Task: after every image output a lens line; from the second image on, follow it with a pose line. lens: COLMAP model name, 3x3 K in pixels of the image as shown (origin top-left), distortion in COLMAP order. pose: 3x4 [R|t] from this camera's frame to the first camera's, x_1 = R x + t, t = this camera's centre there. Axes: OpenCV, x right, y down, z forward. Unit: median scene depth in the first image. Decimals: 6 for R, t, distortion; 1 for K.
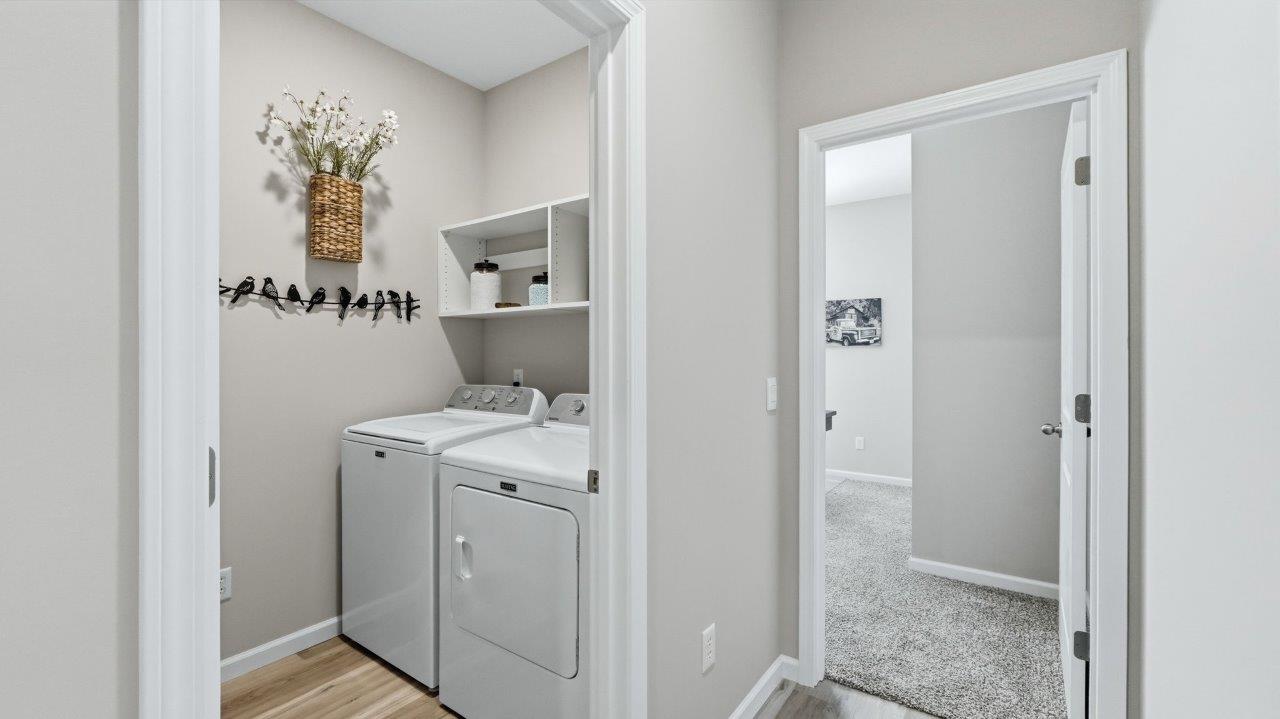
lens RADIAL K [[533.8, 0, 640.1], [0, 533.8, 351.6], [0, 0, 1]] dist [-0.001193, -0.000135]
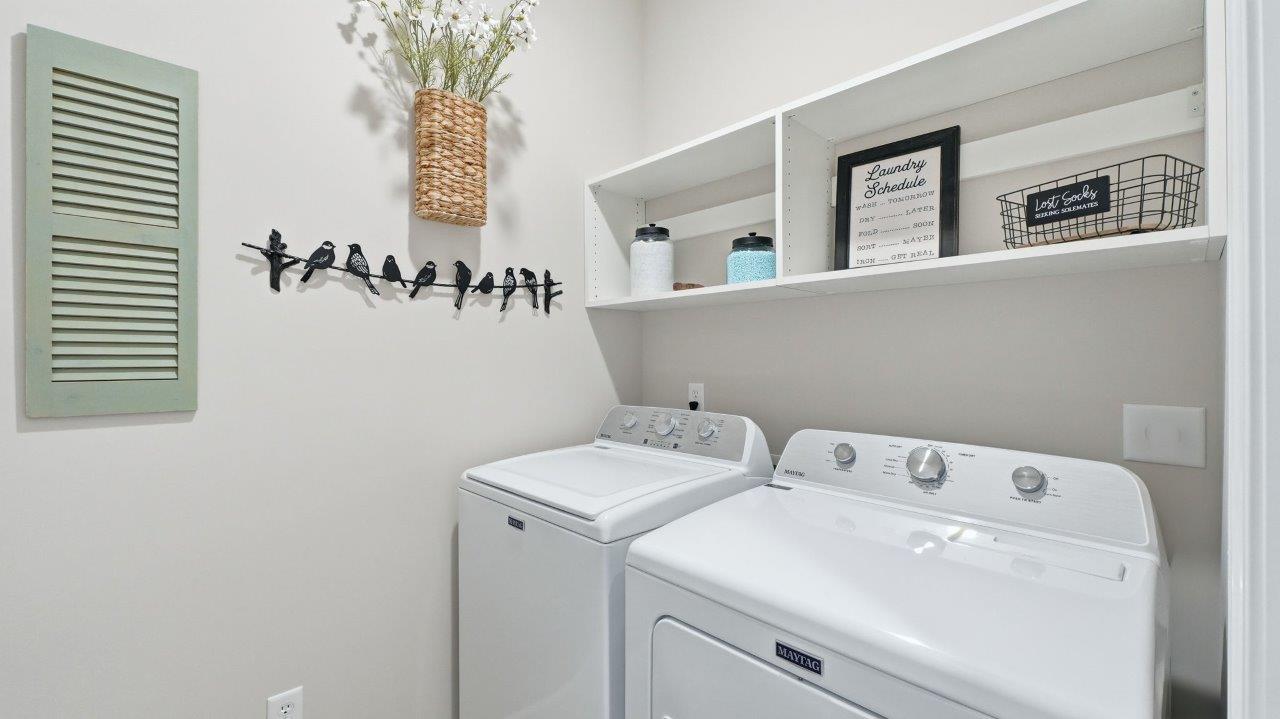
lens RADIAL K [[531.4, 0, 639.4], [0, 531.4, 361.9], [0, 0, 1]] dist [0.004017, 0.000131]
pose [[0.983178, 0.003734, -0.182614, -0.213827], [-0.001900, 0.999946, 0.010213, -0.001050], [0.182643, -0.009694, 0.983132, 0.384670]]
